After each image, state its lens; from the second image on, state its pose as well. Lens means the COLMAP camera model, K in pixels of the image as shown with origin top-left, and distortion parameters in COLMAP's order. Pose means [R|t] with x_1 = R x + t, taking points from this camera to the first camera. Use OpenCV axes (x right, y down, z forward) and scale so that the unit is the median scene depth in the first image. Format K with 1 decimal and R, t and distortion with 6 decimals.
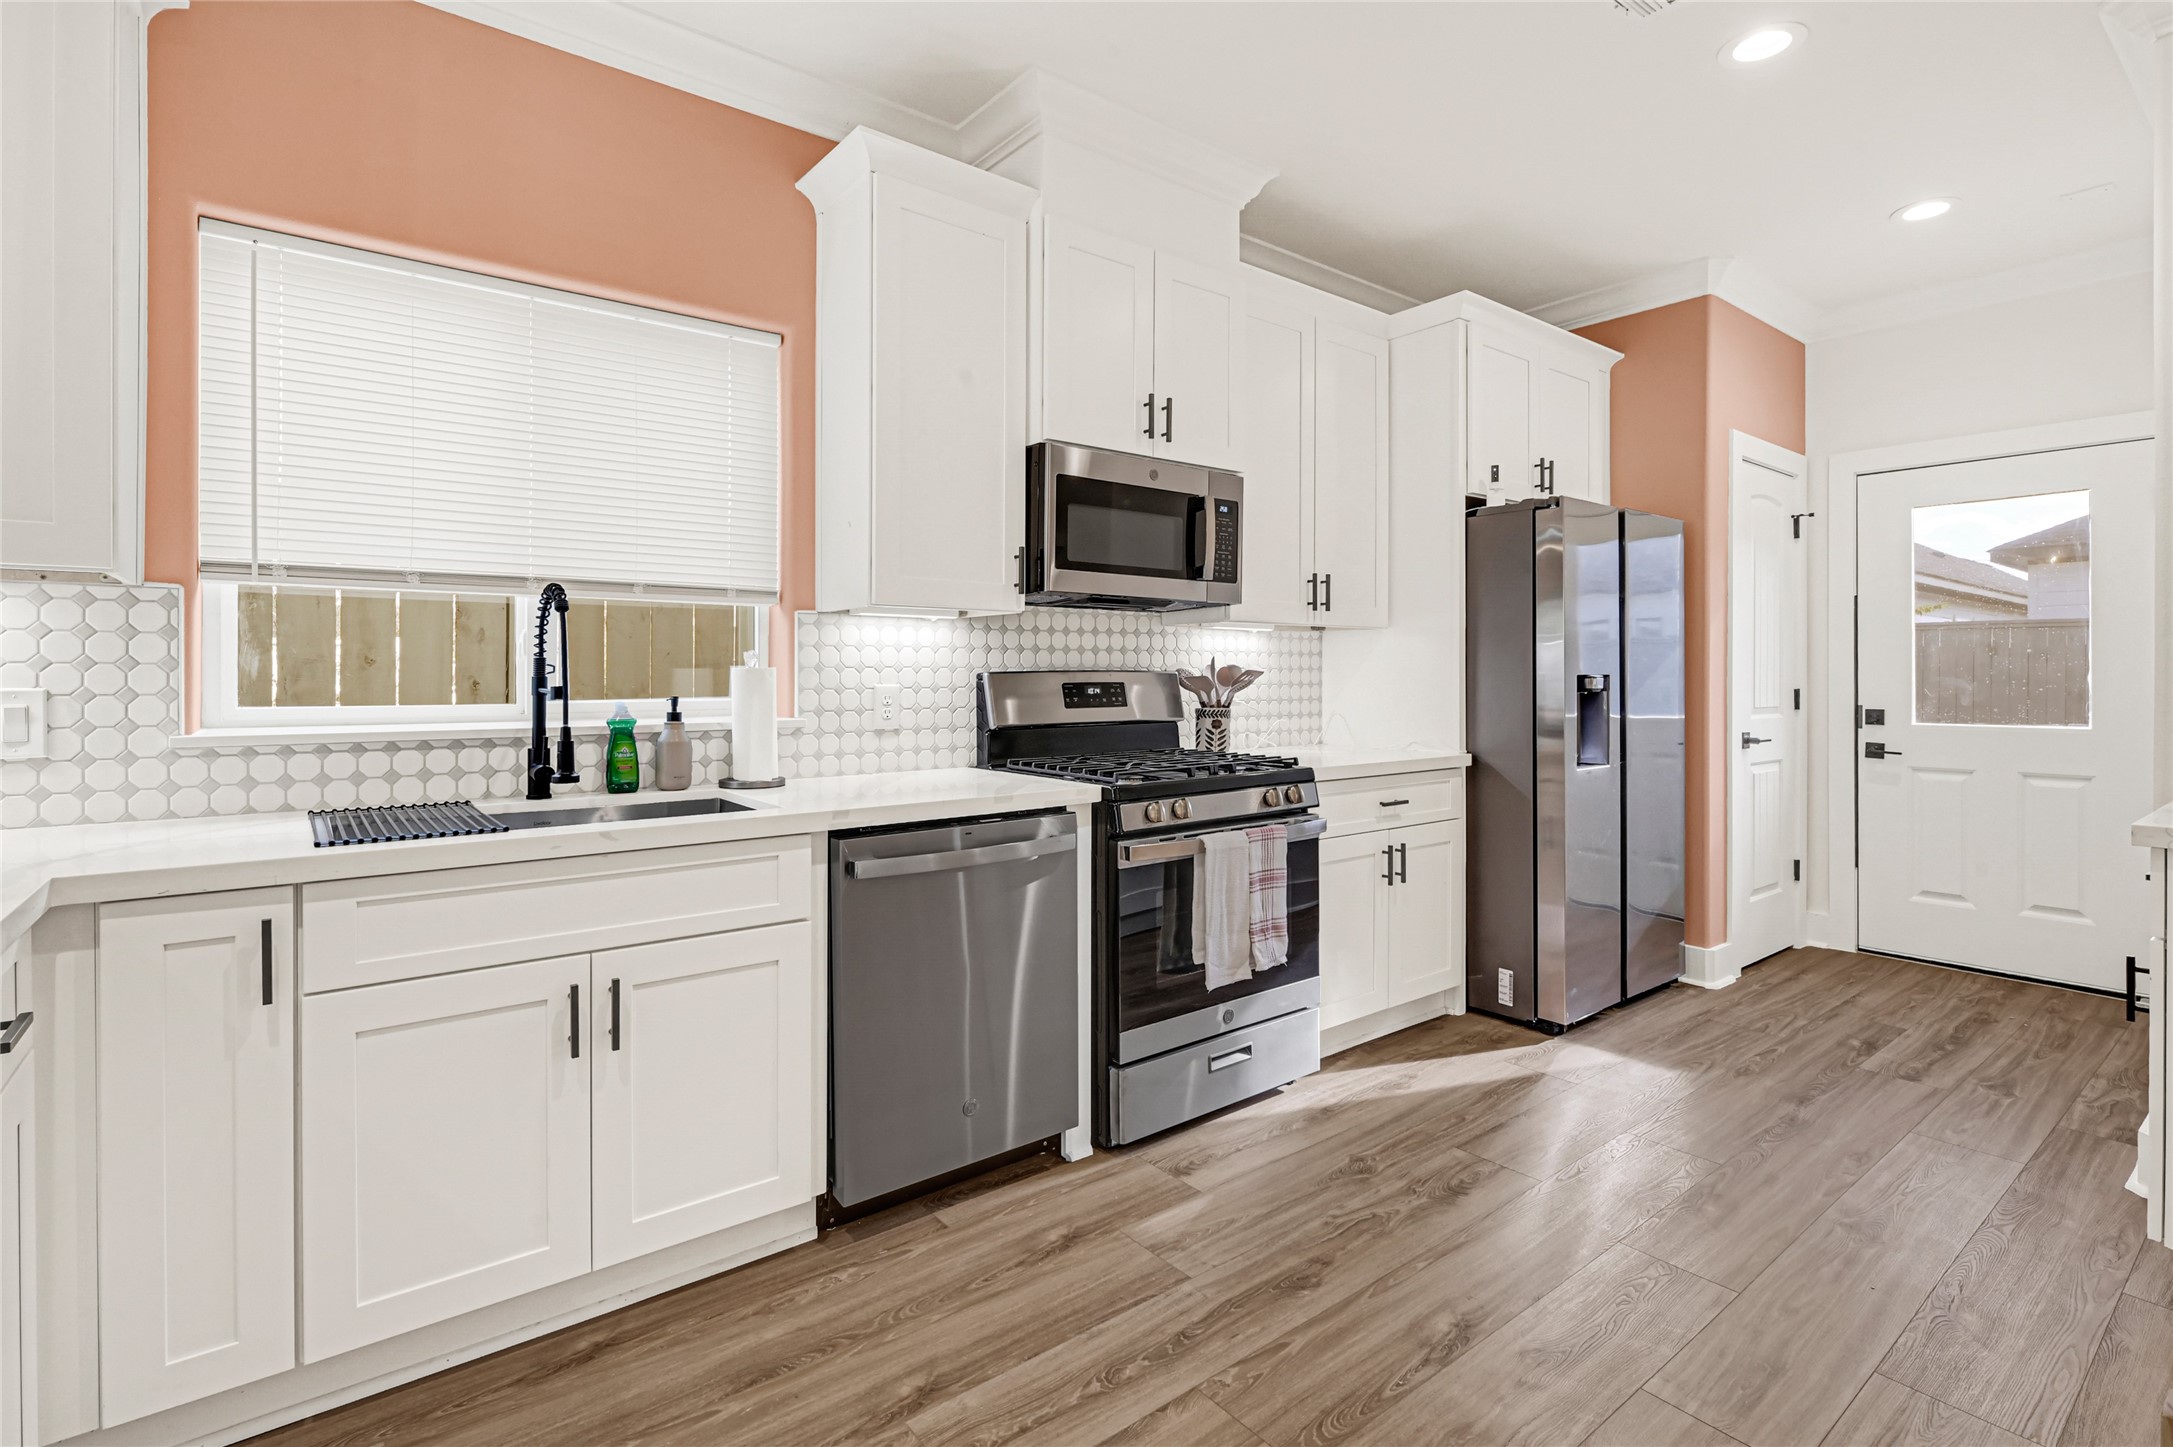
lens RADIAL K [[1019.5, 0, 1093.9], [0, 1019.5, 680.8], [0, 0, 1]] dist [-0.004578, -0.000448]
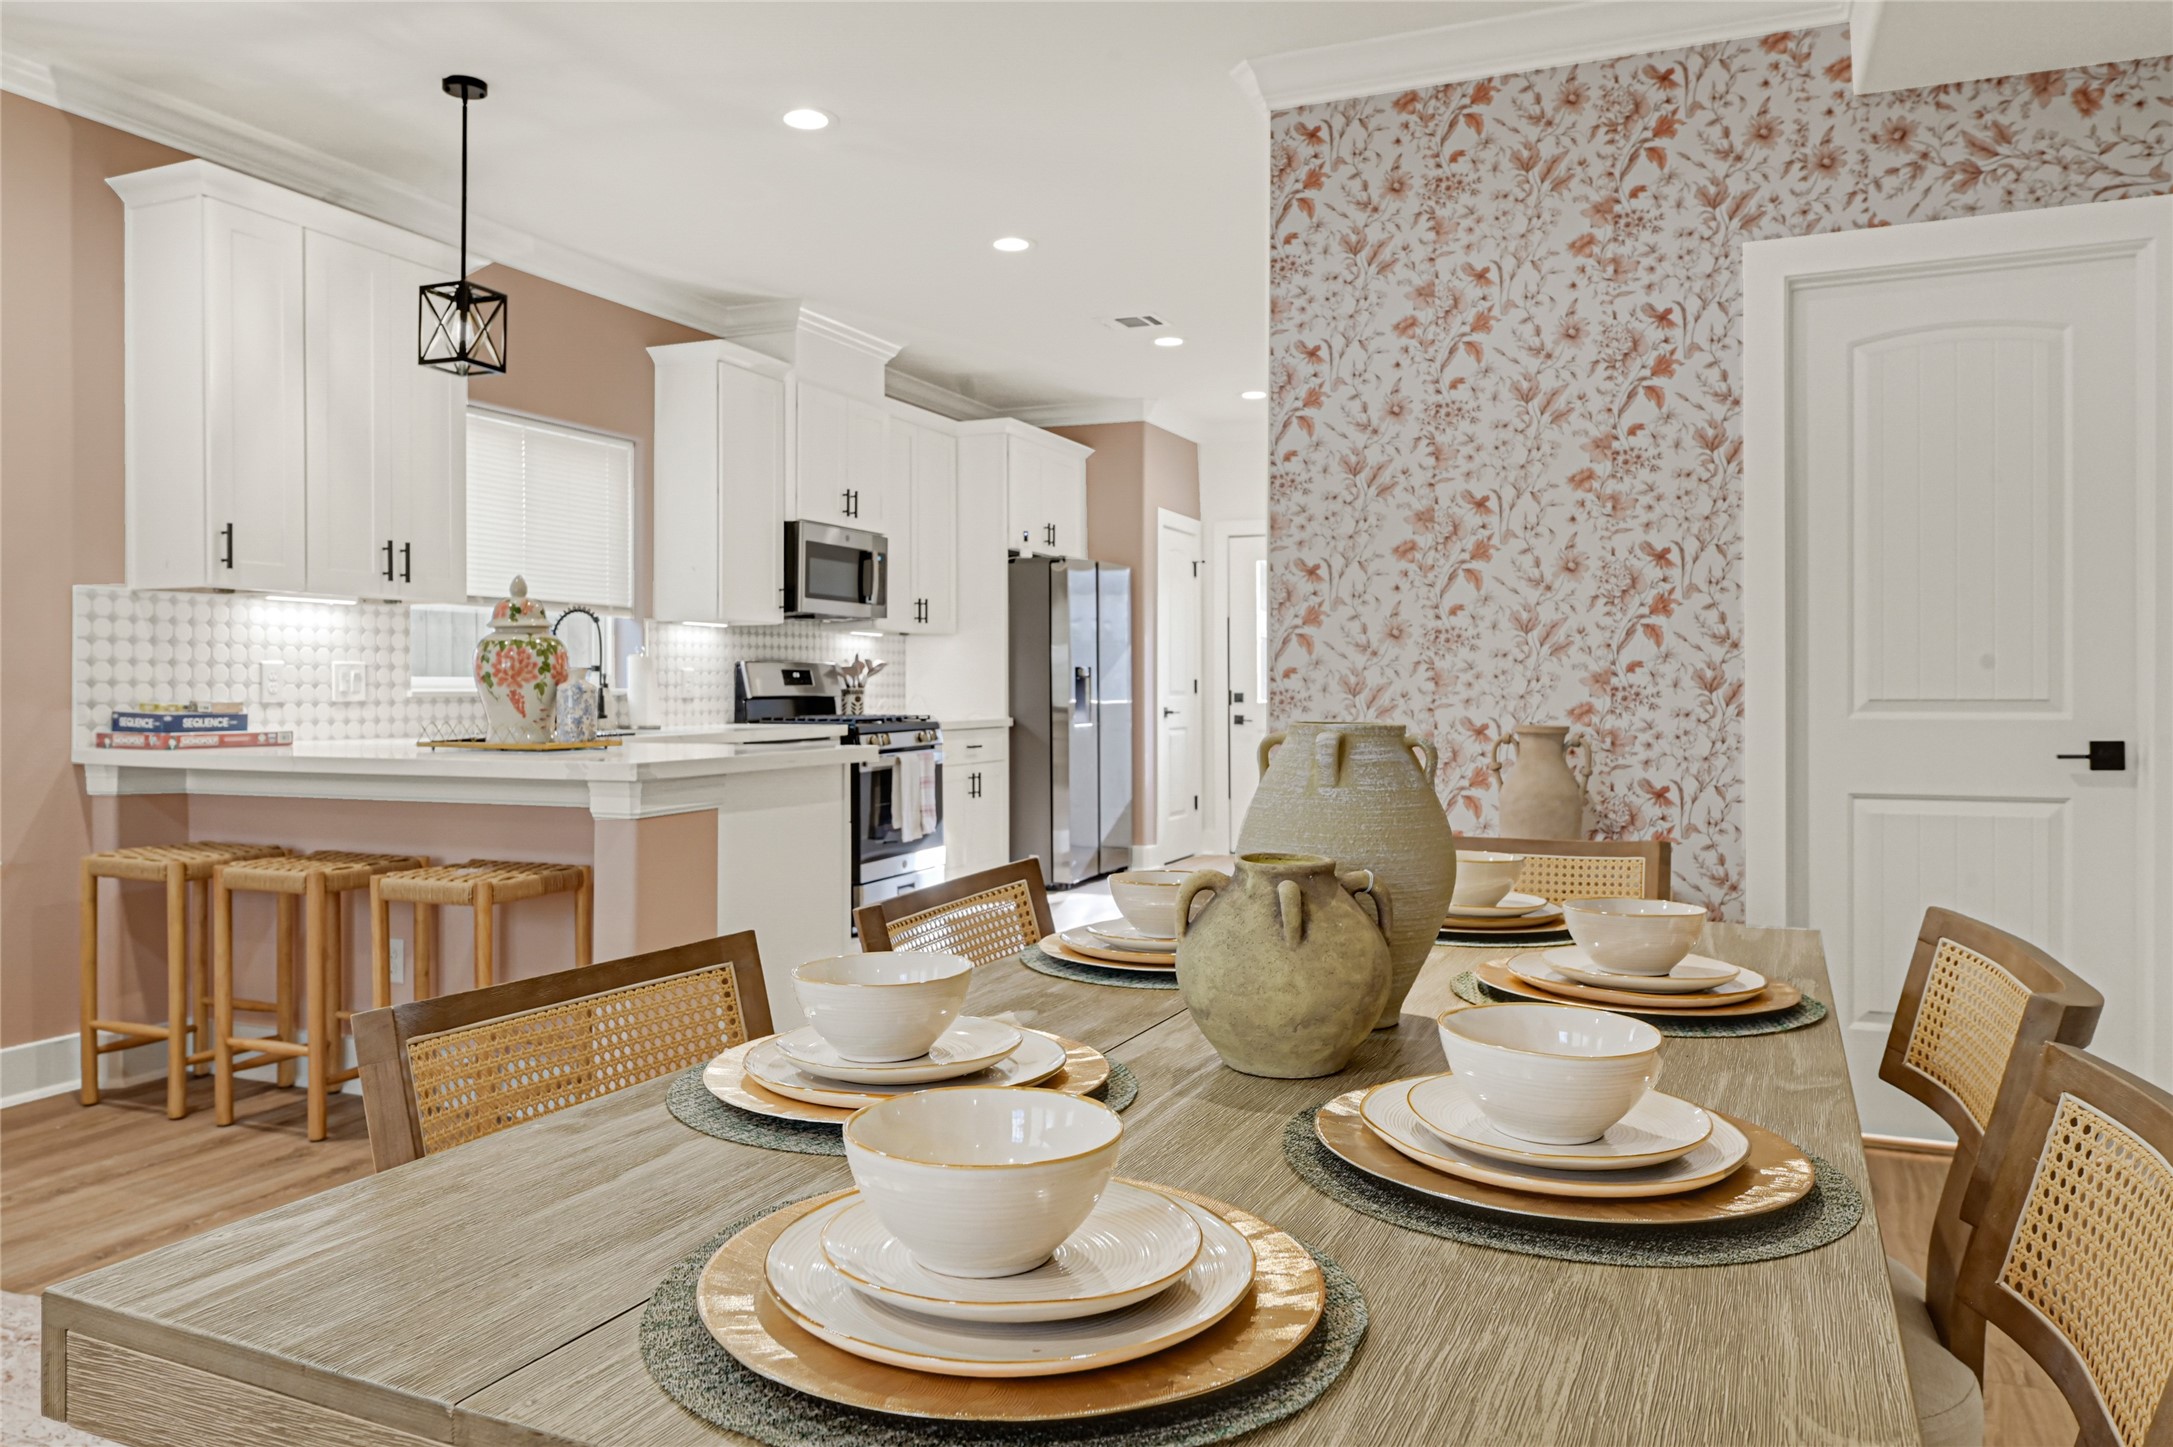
lens RADIAL K [[1560.8, 0, 1086.5], [0, 1560.8, 723.5], [0, 0, 1]] dist [0.020977, -0.001287]
pose [[0.873052, -0.012288, 0.487473, -0.765908], [0.004234, 0.999836, 0.017620, 0.043733], [-0.487609, -0.013319, 0.872961, -1.250173]]
